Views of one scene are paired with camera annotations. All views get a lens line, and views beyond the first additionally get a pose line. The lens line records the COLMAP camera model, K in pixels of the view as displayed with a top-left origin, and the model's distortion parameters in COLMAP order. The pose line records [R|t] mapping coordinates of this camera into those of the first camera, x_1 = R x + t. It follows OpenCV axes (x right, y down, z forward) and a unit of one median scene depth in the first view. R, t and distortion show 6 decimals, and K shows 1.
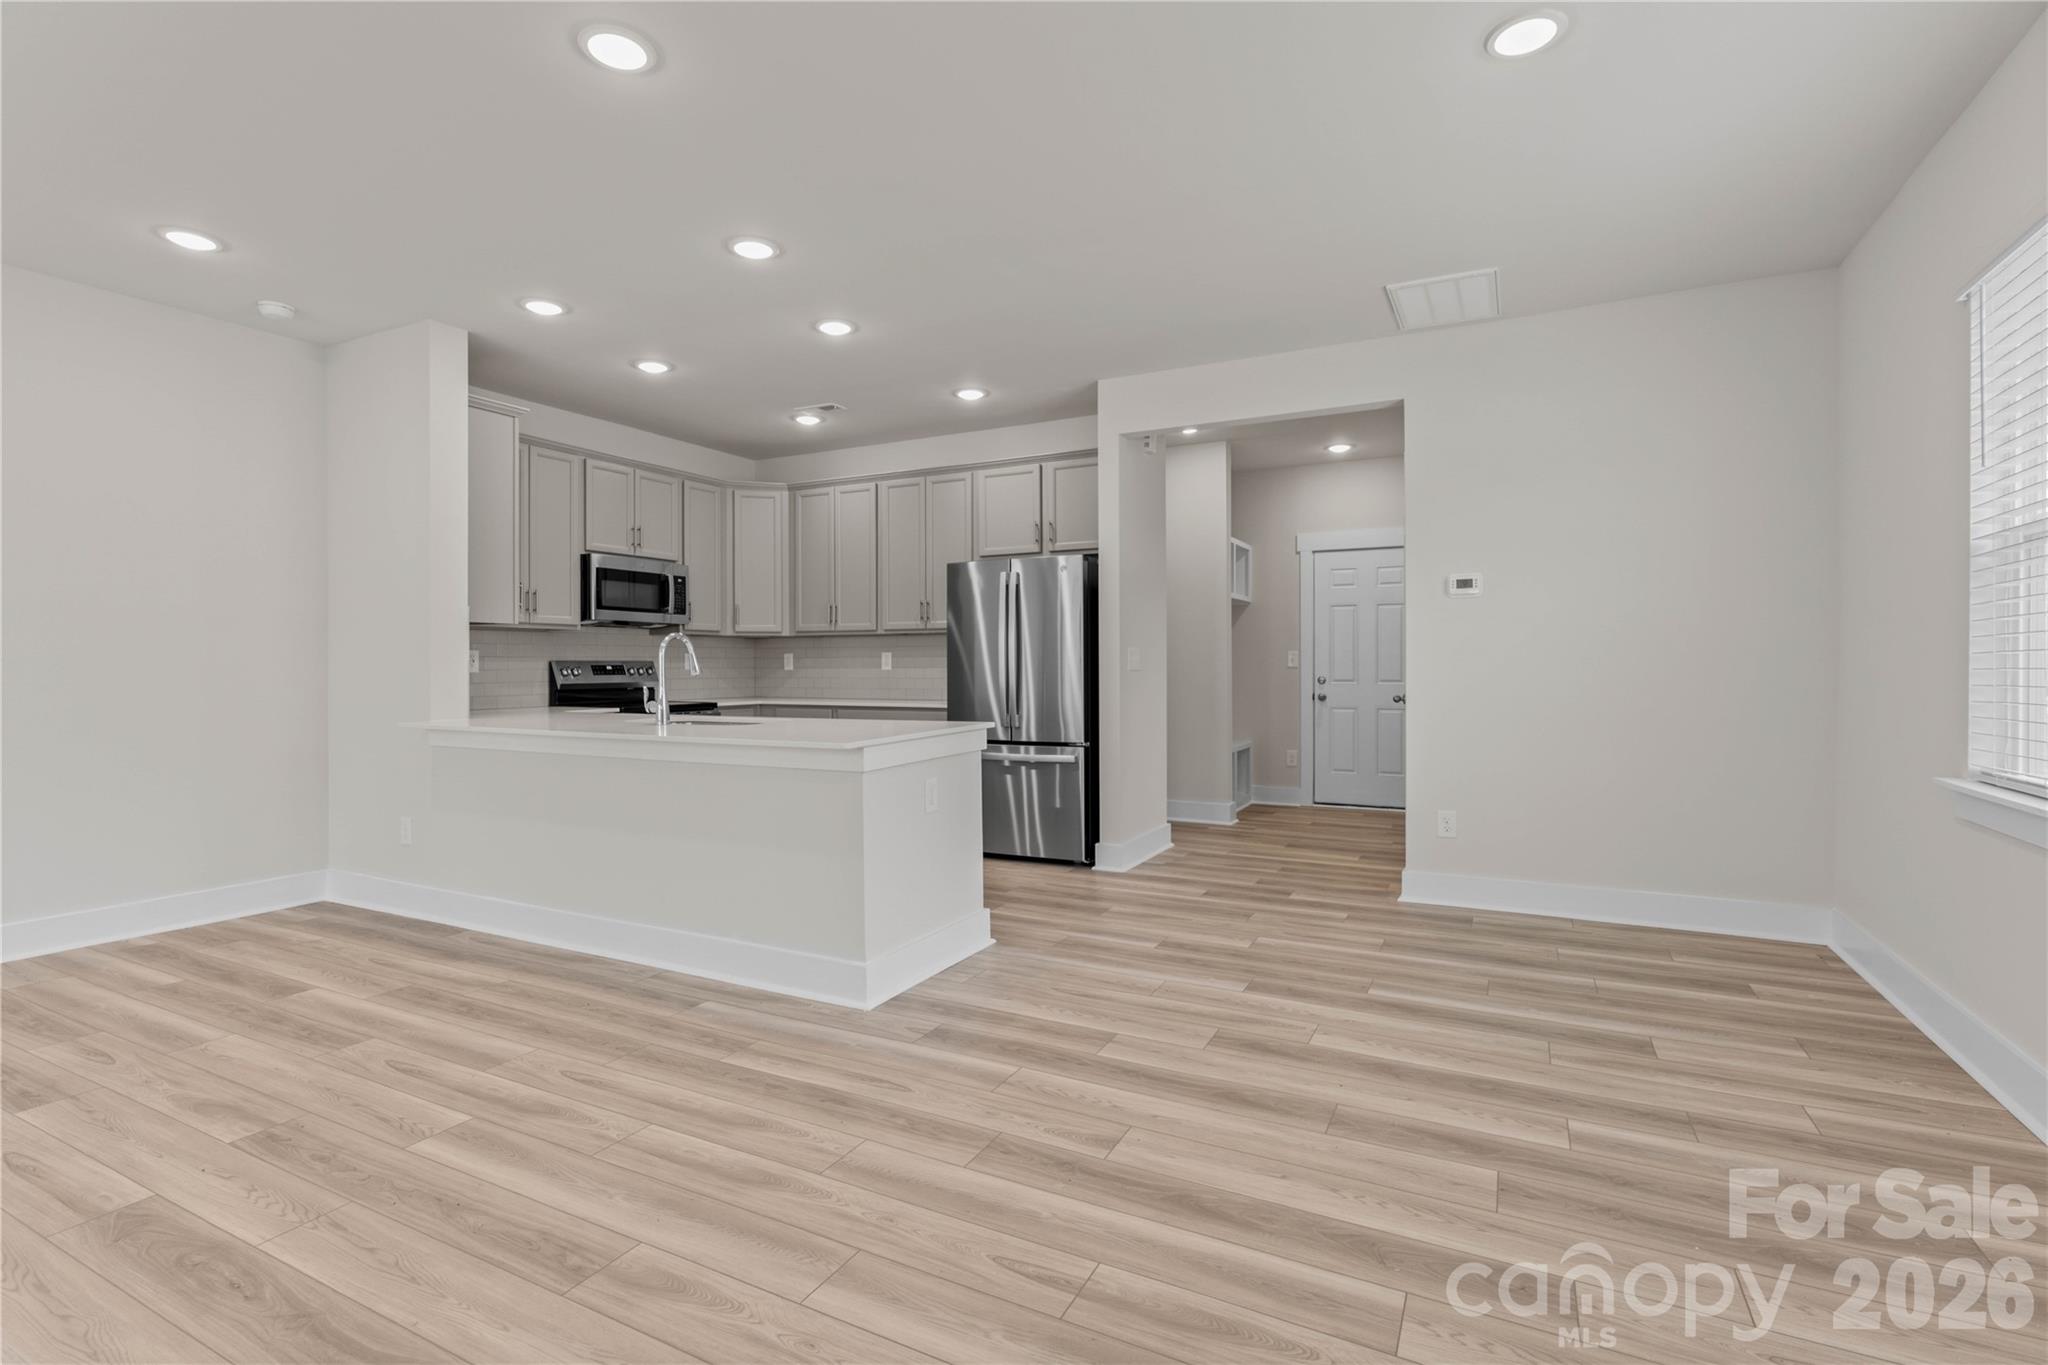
lens RADIAL K [[940.4, 0, 1056.3], [0, 940.4, 683.5], [0, 0, 1]] dist [-0.000720, 0.000978]
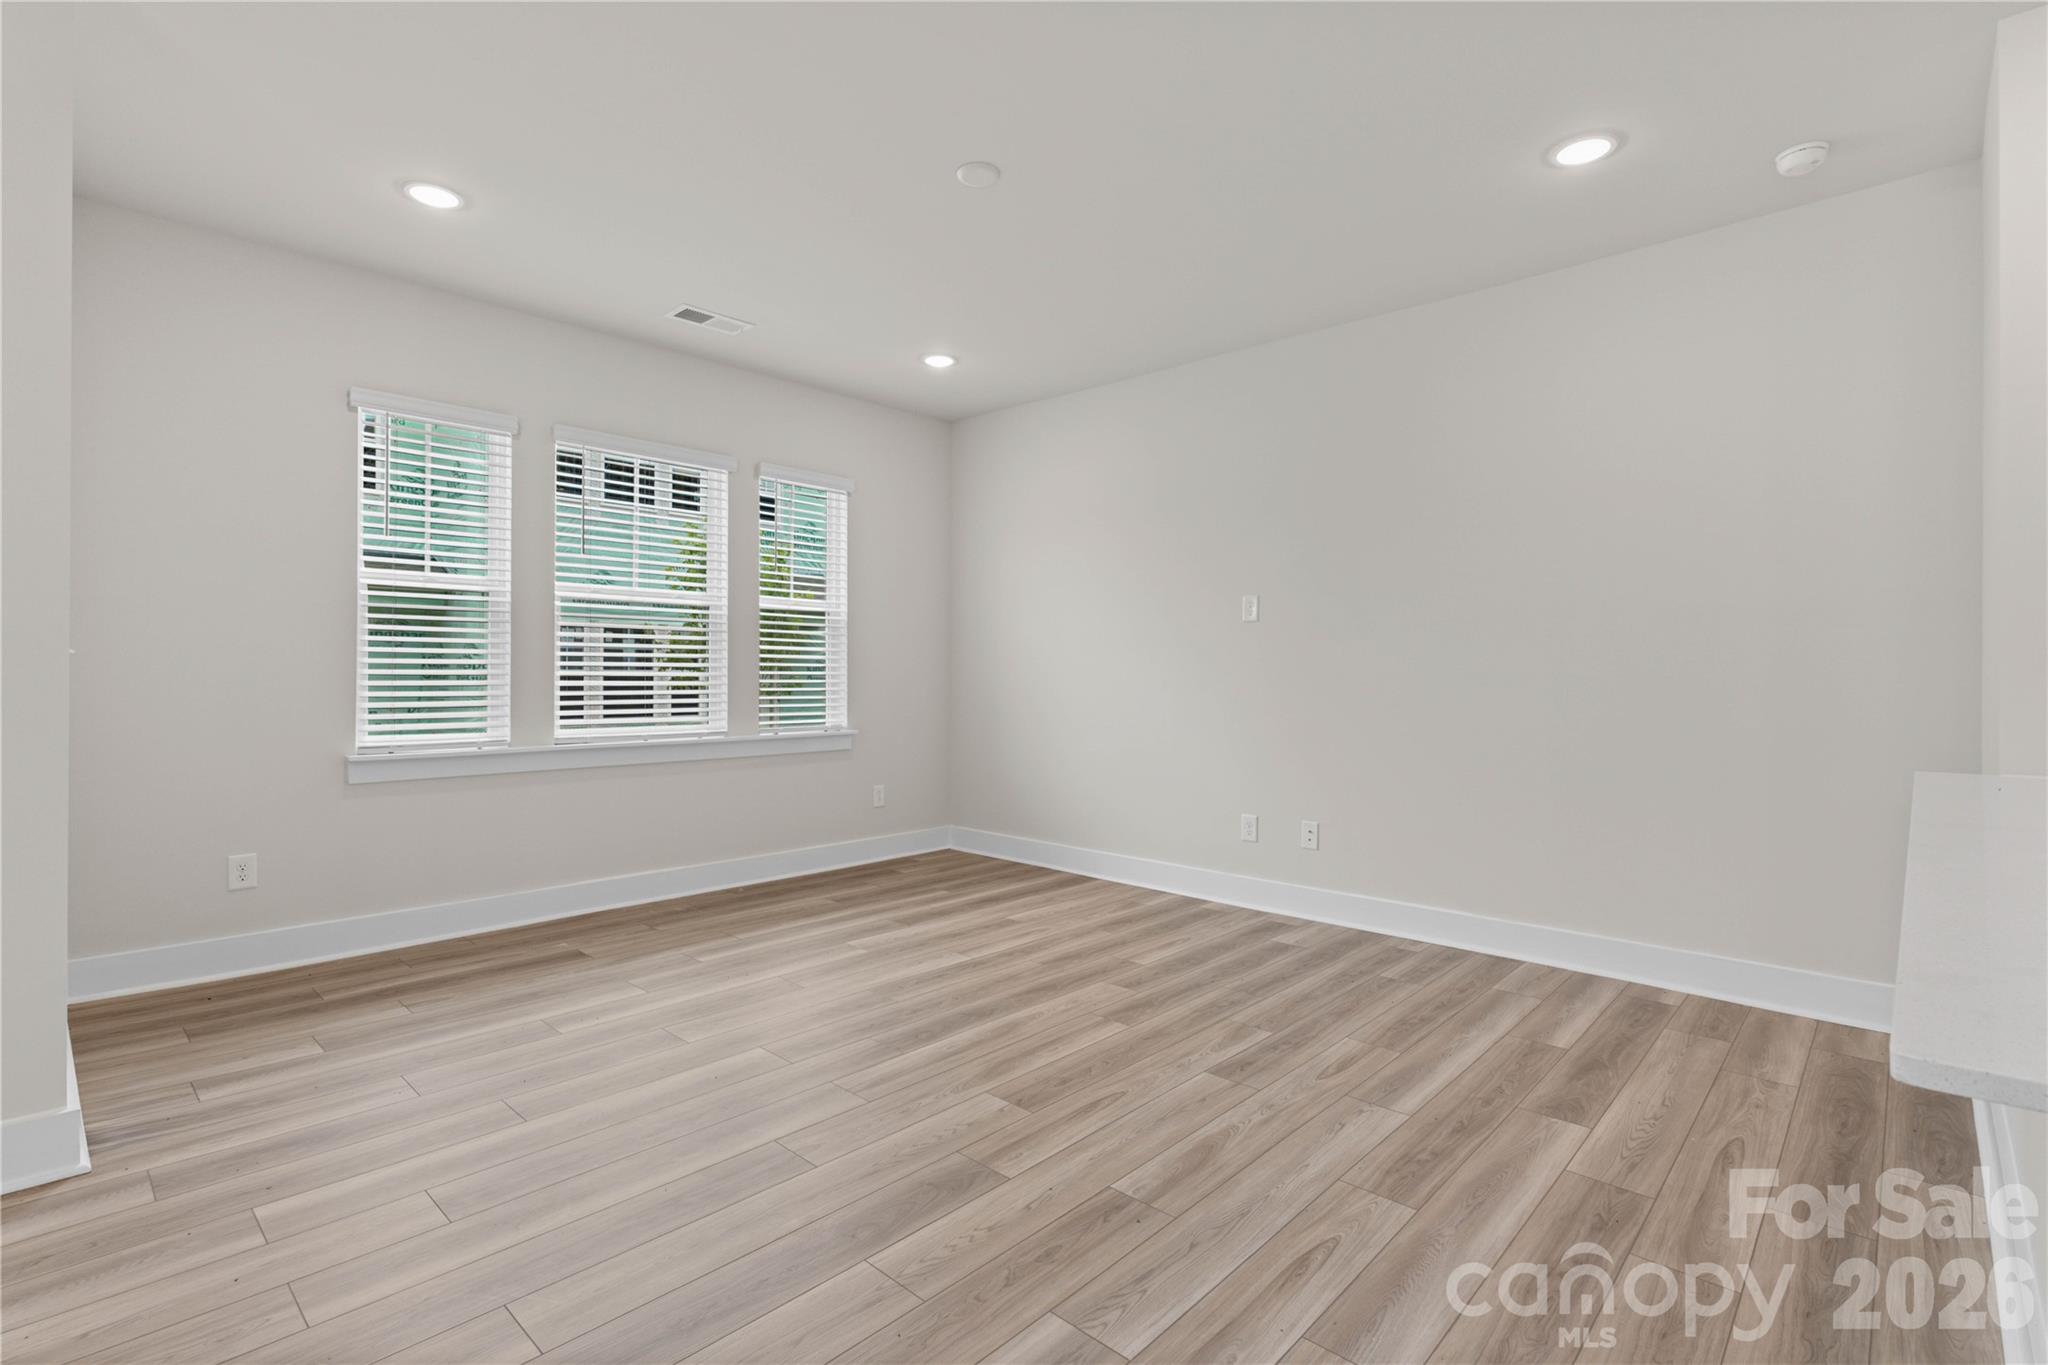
lens RADIAL K [[940.4, 0, 982.9], [0, 940.4, 662.7], [0, 0, 1]] dist [-0.000720, 0.000978]
pose [[-0.303873, -0.011610, -0.952642, 0.017869], [-0.021532, 0.999754, -0.005316, -0.007233], [0.952469, 0.018897, -0.304048, 0.589715]]
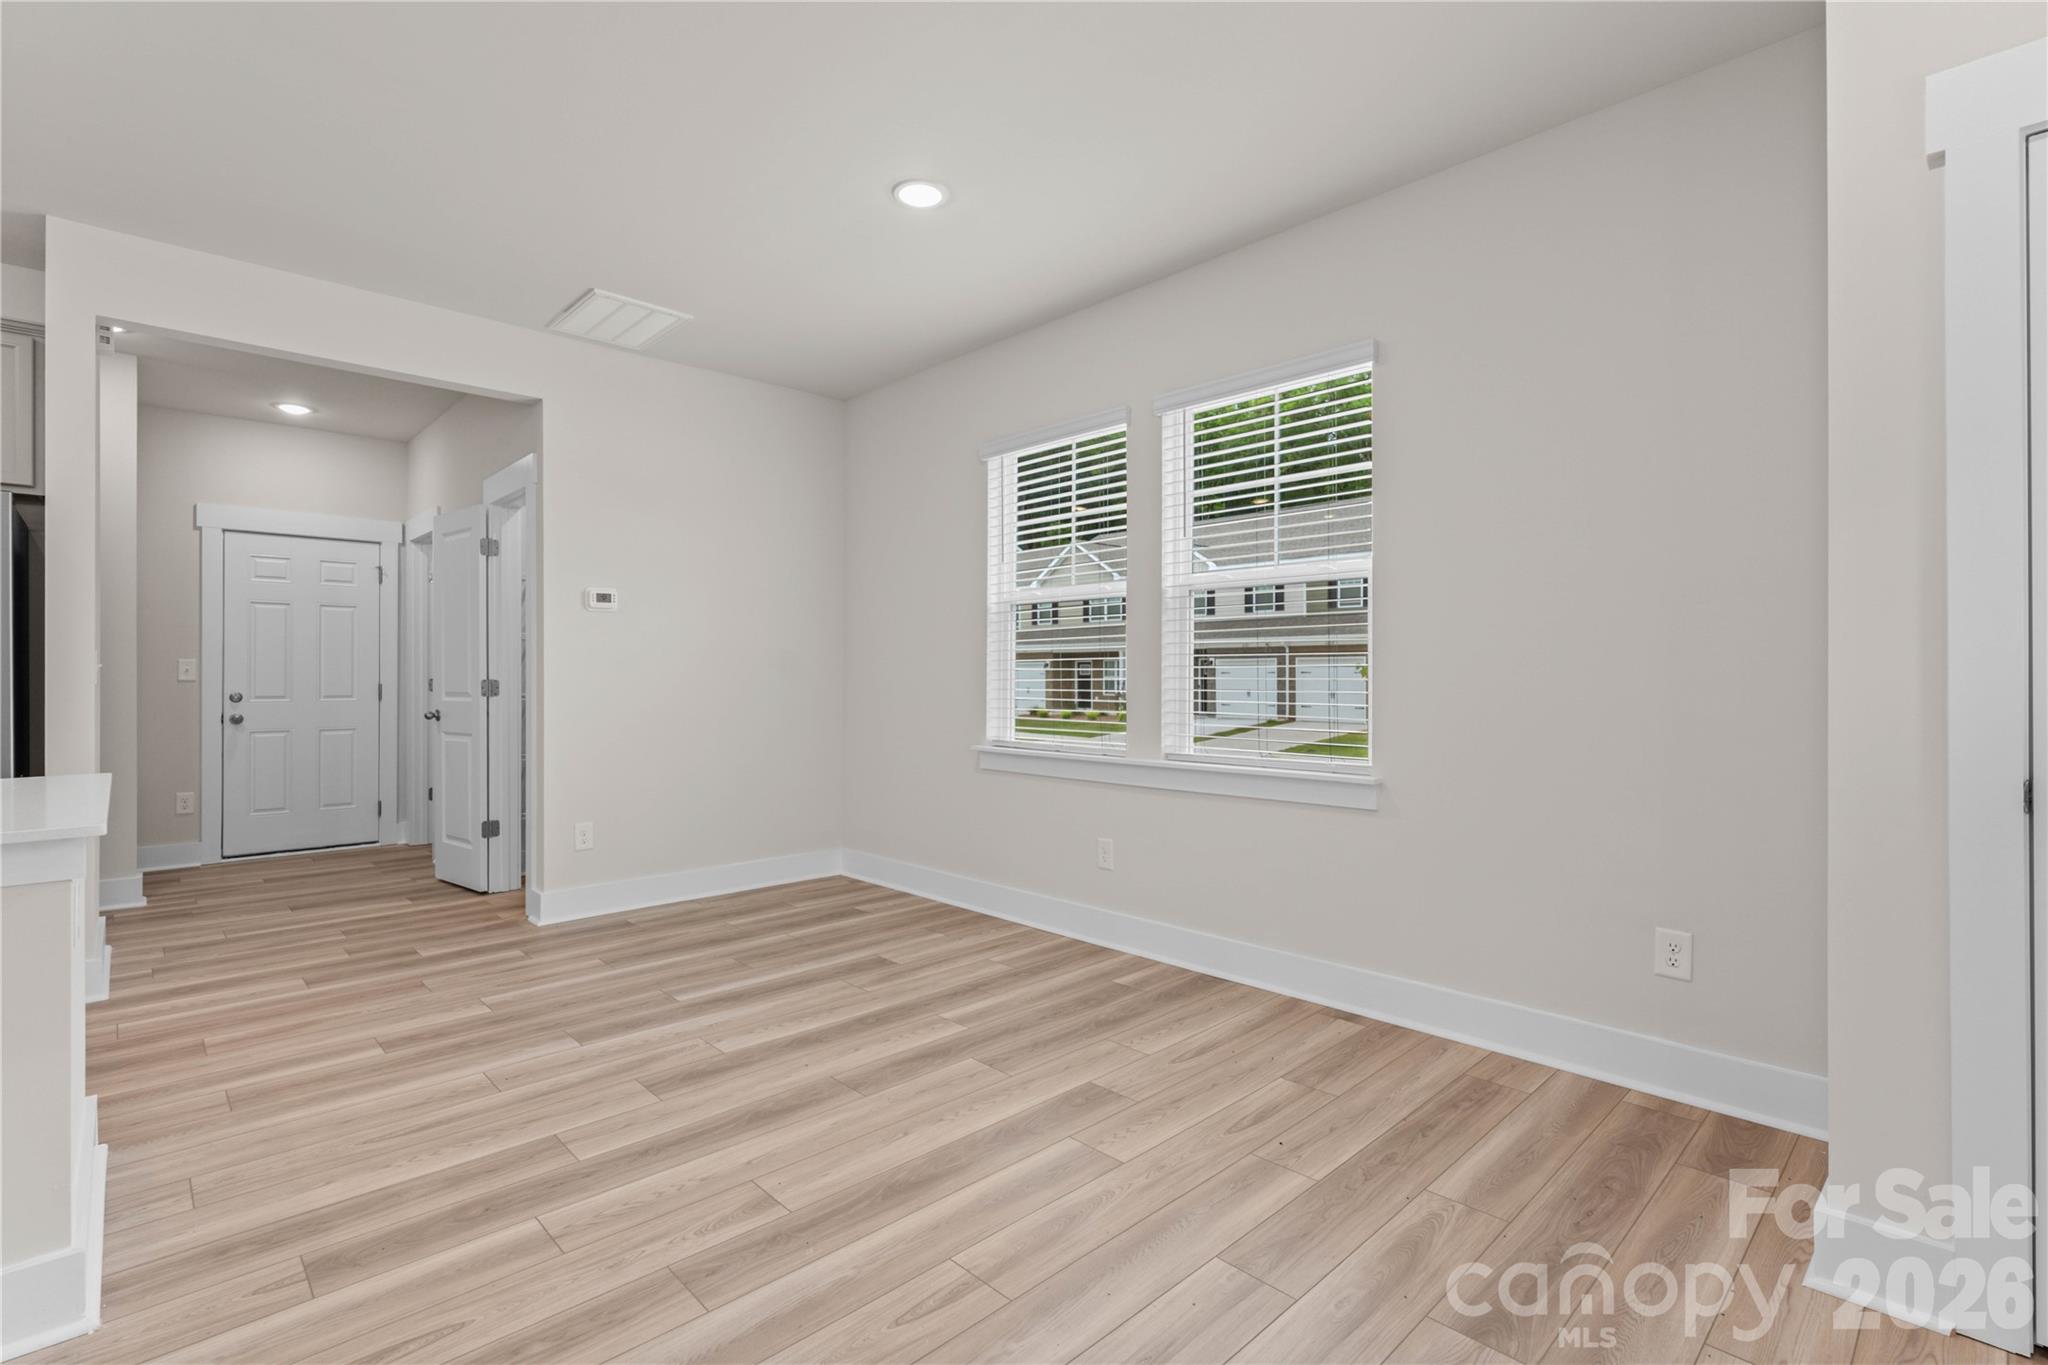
lens RADIAL K [[940.4, 0, 986.0], [0, 940.4, 685.9], [0, 0, 1]] dist [-0.000720, 0.000978]
pose [[0.353700, -0.006023, 0.935340, -0.362578], [0.018207, 0.999834, -0.000447, -0.002075], [-0.935182, 0.017187, 0.353751, 0.240158]]
